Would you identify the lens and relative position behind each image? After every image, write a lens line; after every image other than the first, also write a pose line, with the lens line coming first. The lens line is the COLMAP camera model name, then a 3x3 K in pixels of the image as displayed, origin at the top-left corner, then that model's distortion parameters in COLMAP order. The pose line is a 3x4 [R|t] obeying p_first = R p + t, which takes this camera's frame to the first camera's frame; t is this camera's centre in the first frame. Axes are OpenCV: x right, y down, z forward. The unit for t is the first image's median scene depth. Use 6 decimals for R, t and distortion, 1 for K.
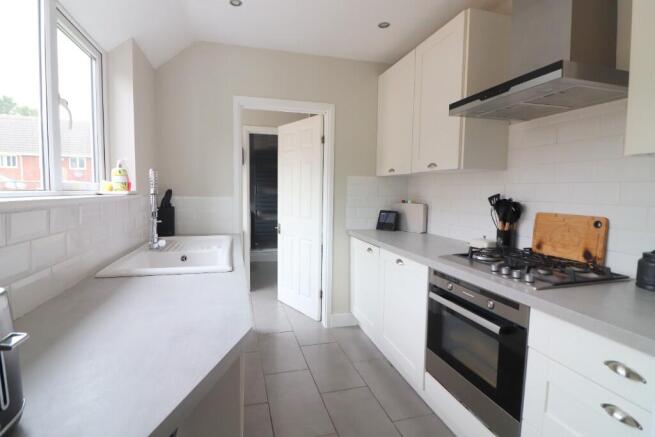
lens RADIAL K [[317.9, 0, 326.9], [0, 317.9, 209.6], [0, 0, 1]] dist [-0.000022, -0.000008]
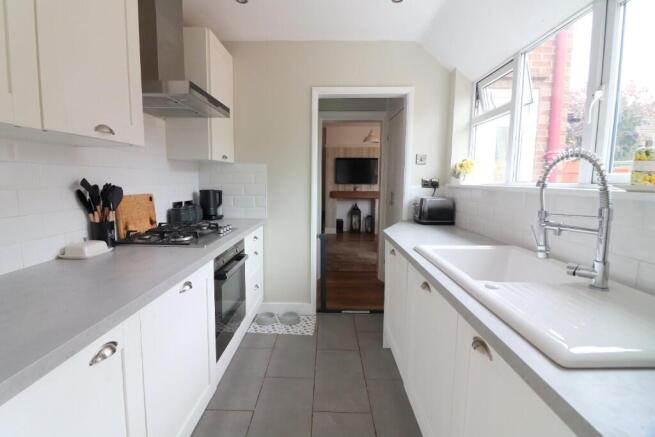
lens RADIAL K [[317.9, 0, 326.9], [0, 317.9, 209.6], [0, 0, 1]] dist [-0.000022, -0.000008]
pose [[-0.959181, -0.042433, 0.279593, -0.286205], [0.001287, 0.988014, 0.154362, -0.115057], [-0.282792, 0.148420, -0.947629, 1.947238]]
